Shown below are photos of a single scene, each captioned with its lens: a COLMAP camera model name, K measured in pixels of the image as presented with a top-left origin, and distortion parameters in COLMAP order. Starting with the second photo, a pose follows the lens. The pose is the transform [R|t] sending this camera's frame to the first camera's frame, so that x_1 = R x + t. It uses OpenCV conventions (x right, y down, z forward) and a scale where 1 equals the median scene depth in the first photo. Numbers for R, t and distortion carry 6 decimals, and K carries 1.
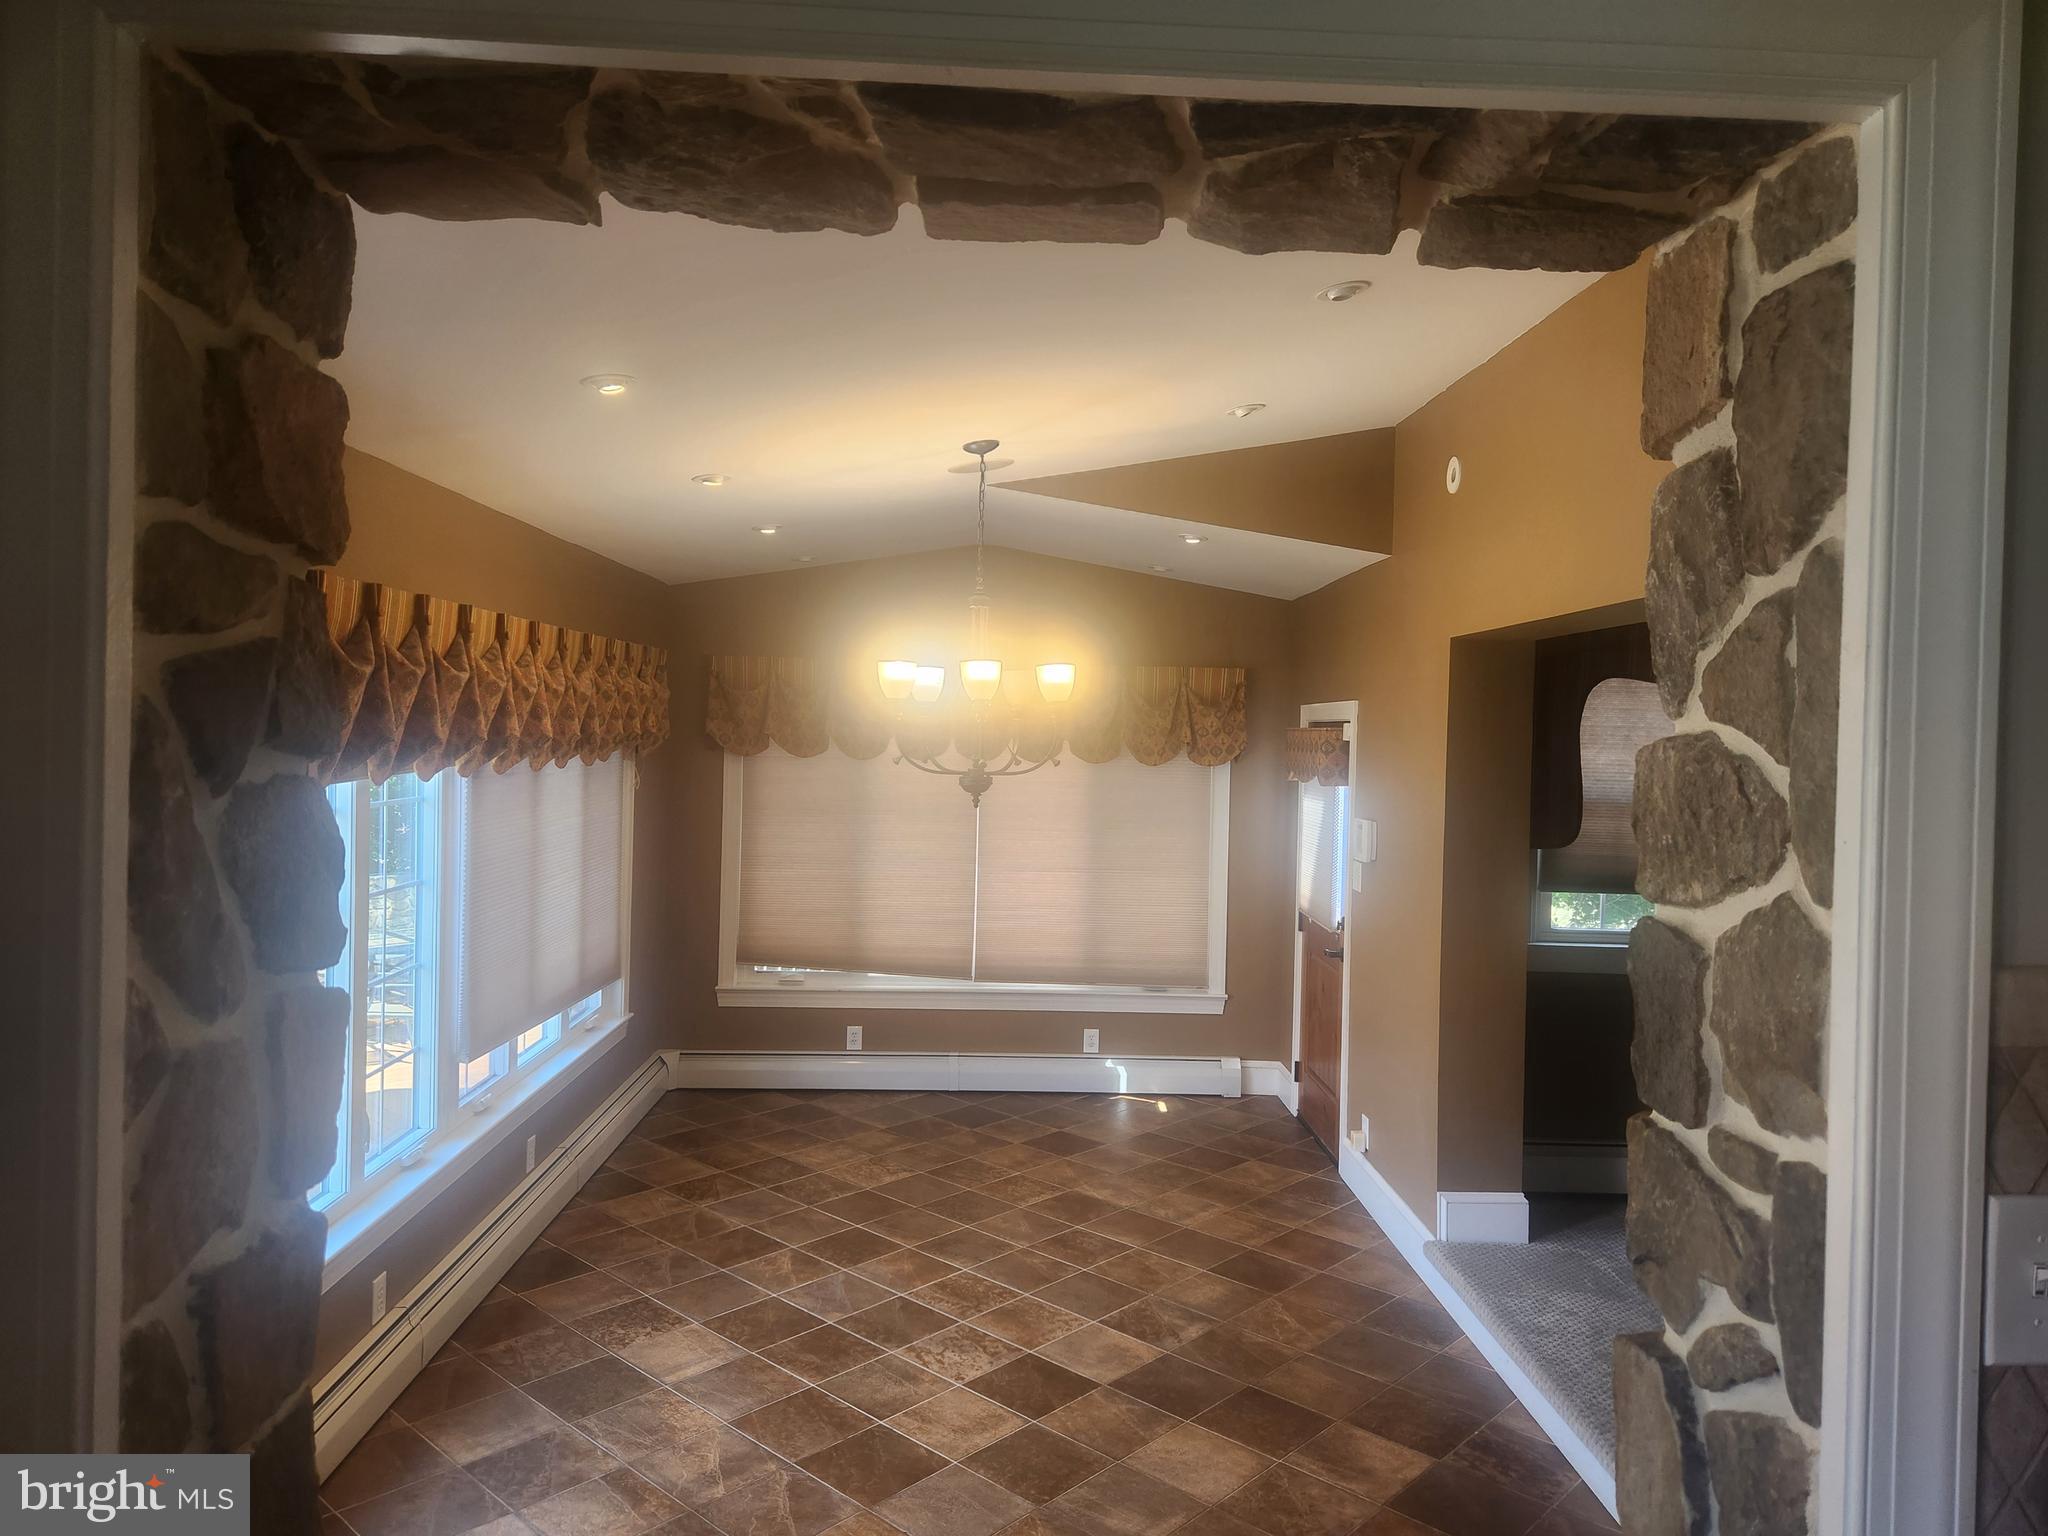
lens RADIAL K [[1381.1, 0, 1027.4], [0, 1381.1, 755.3], [0, 0, 1]] dist [0.085733, -0.064916]
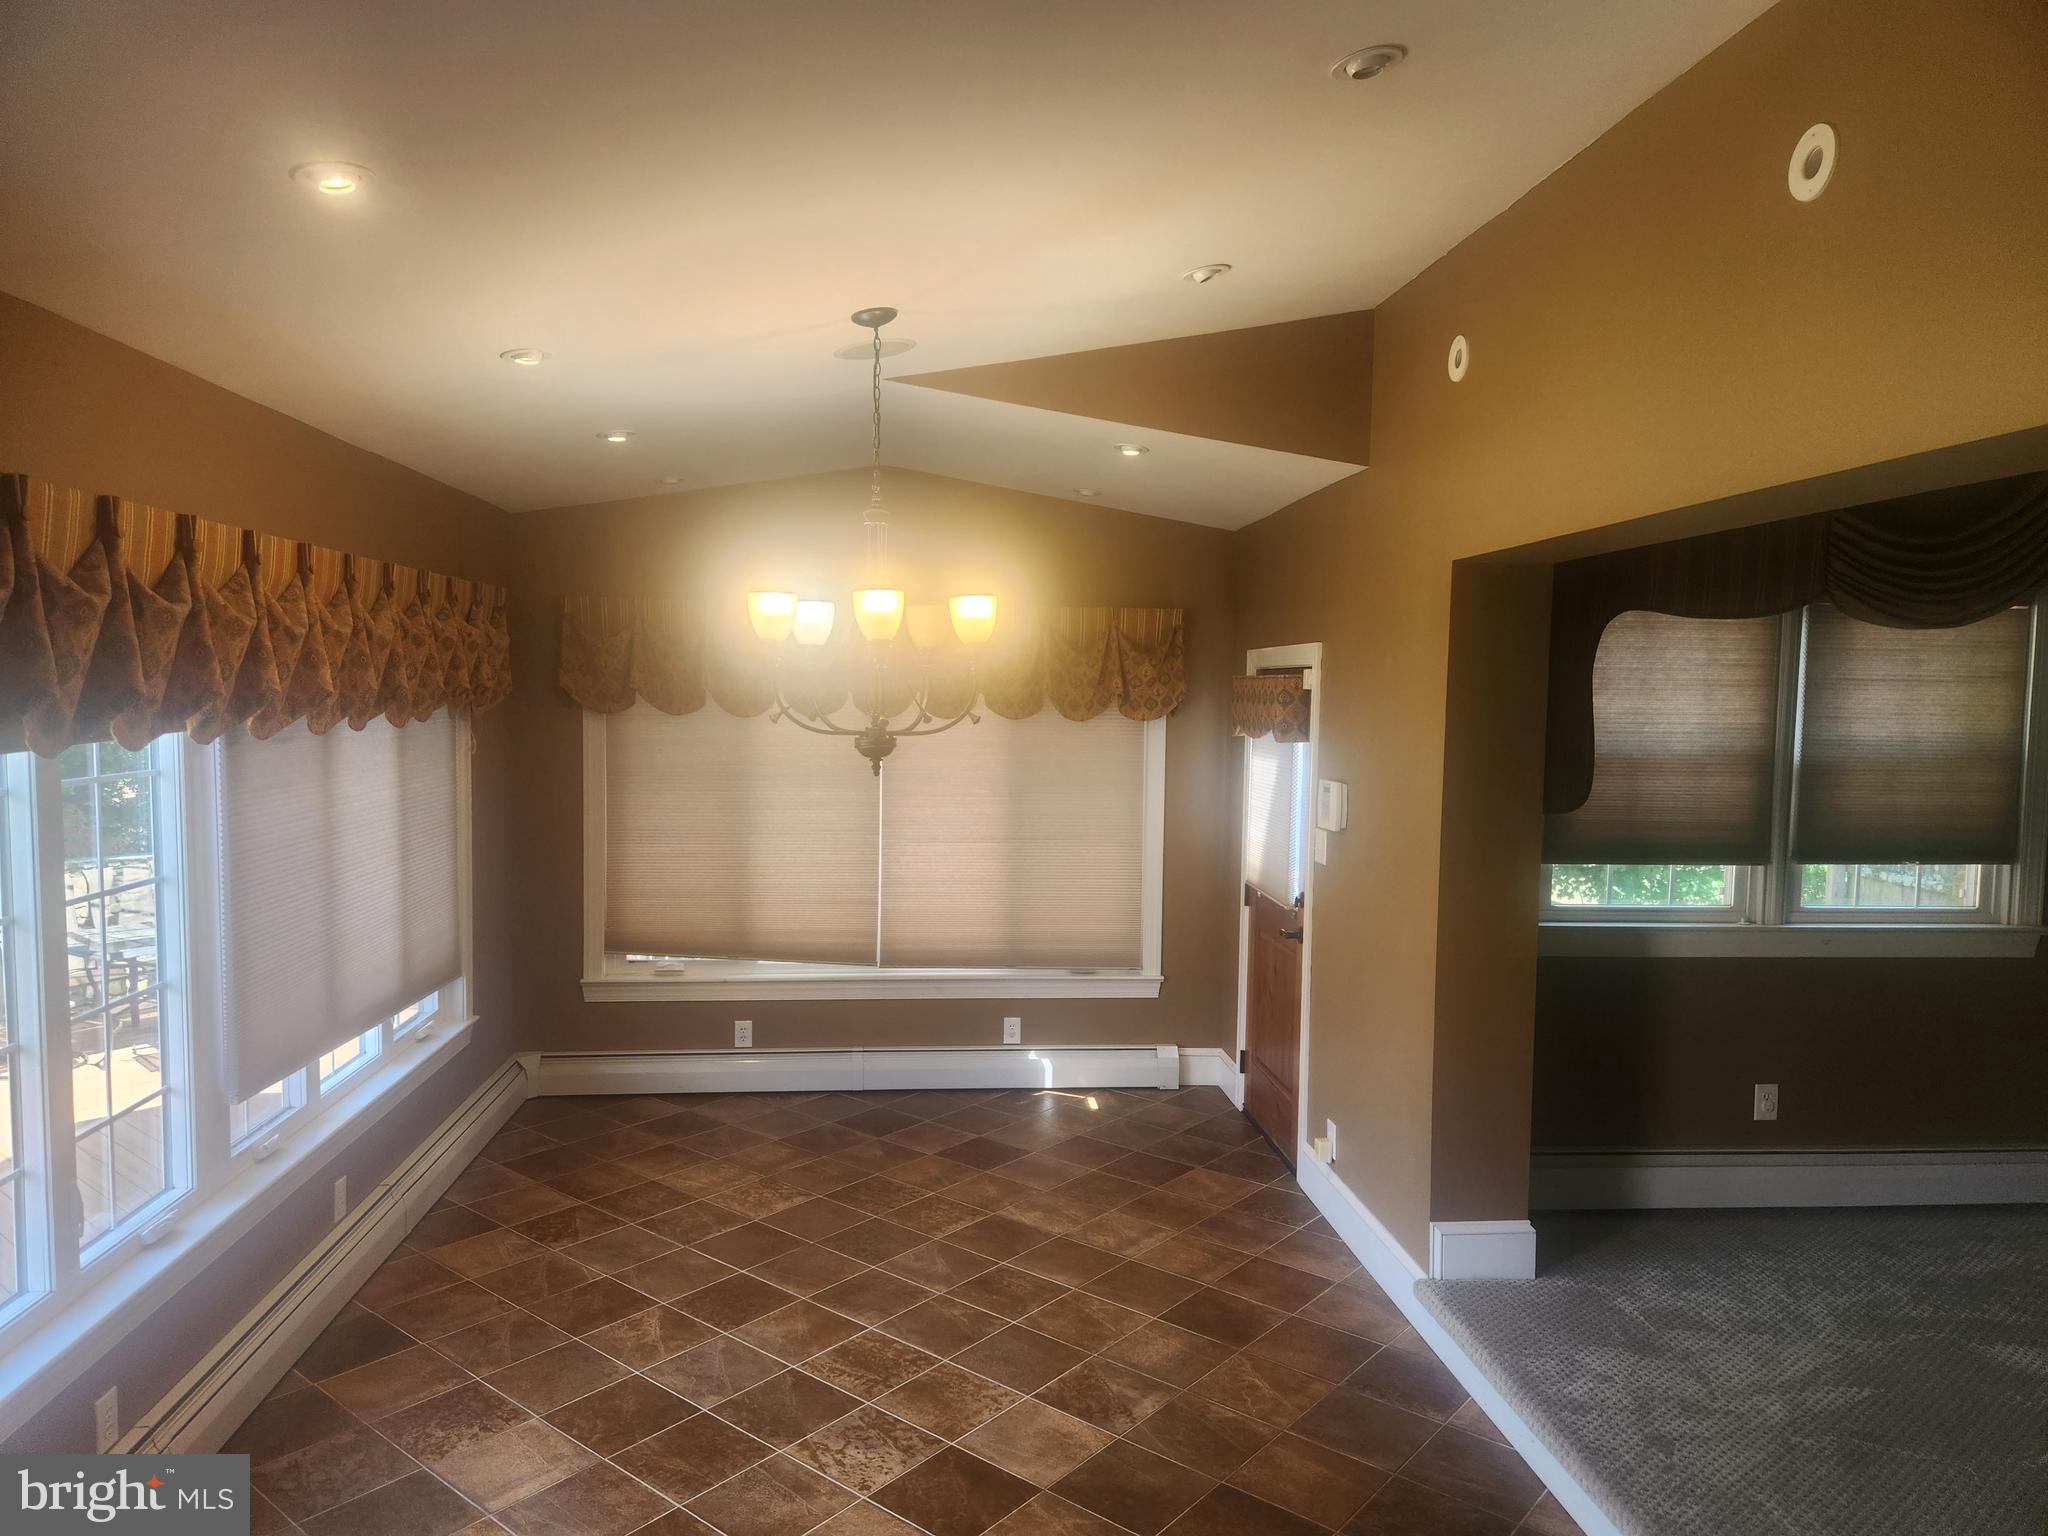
lens RADIAL K [[1381.1, 0, 1010.1], [0, 1381.1, 803.7], [0, 0, 1]] dist [0.085733, -0.064916]
pose [[0.998377, -0.013359, 0.055364, -0.003449], [0.009584, 0.997646, 0.067908, -0.000190], [-0.056141, -0.067268, 0.996154, 0.168349]]
